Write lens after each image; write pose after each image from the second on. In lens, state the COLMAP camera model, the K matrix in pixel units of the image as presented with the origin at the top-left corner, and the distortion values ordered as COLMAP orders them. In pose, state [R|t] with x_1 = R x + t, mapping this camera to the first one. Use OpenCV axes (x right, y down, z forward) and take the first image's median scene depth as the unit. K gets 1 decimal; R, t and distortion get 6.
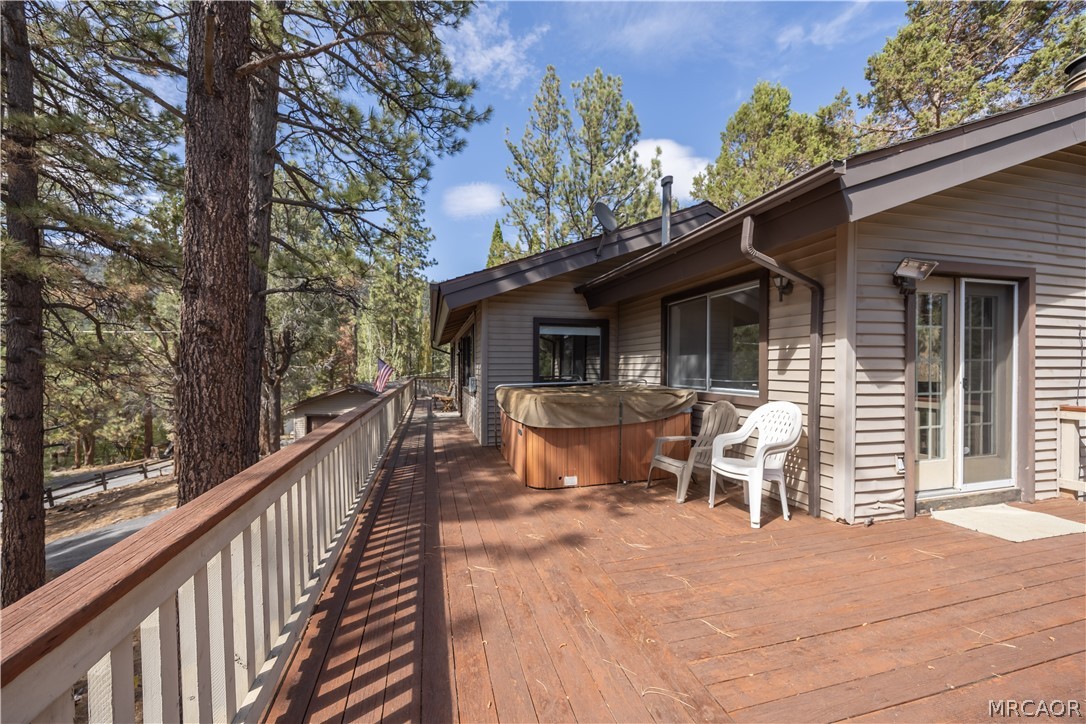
lens RADIAL K [[415.8, 0, 545.4], [0, 415.8, 370.8], [0, 0, 1]] dist [-0.002229, 0.000142]
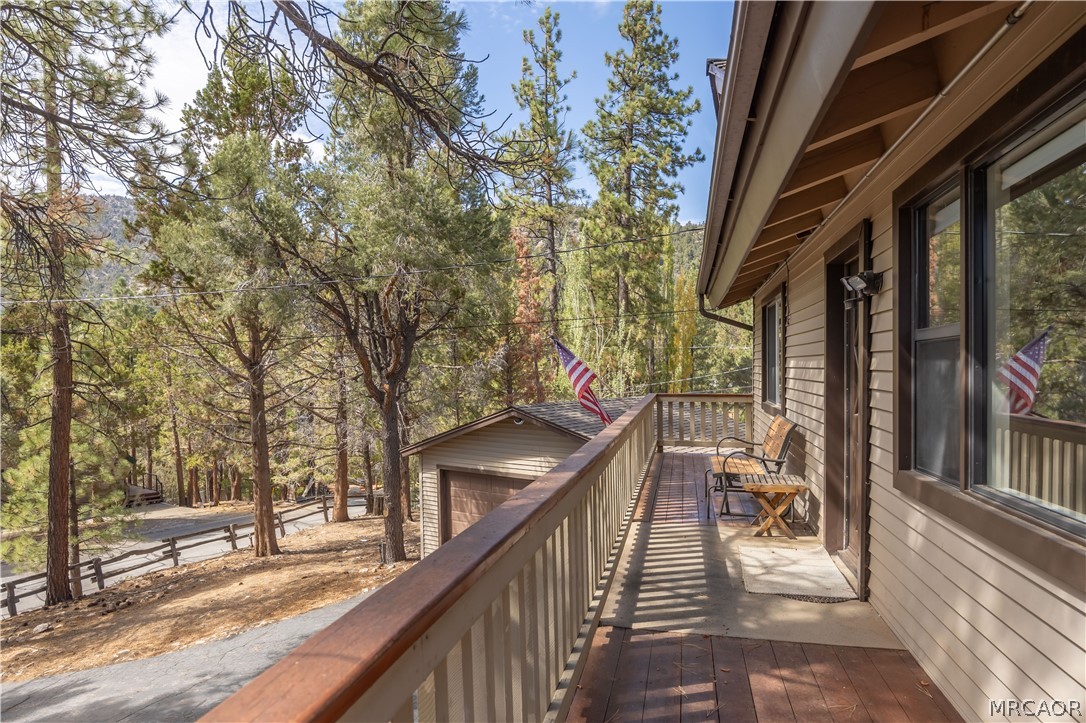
lens RADIAL K [[693.5, 0, 544.5], [0, 693.5, 359.1], [0, 0, 1]] dist [0.001540, 0.000687]
pose [[0.891049, -0.007670, -0.453842, -0.056862], [-0.001345, 0.999808, -0.019538, -0.001225], [0.453905, 0.018020, 0.890868, 0.185694]]
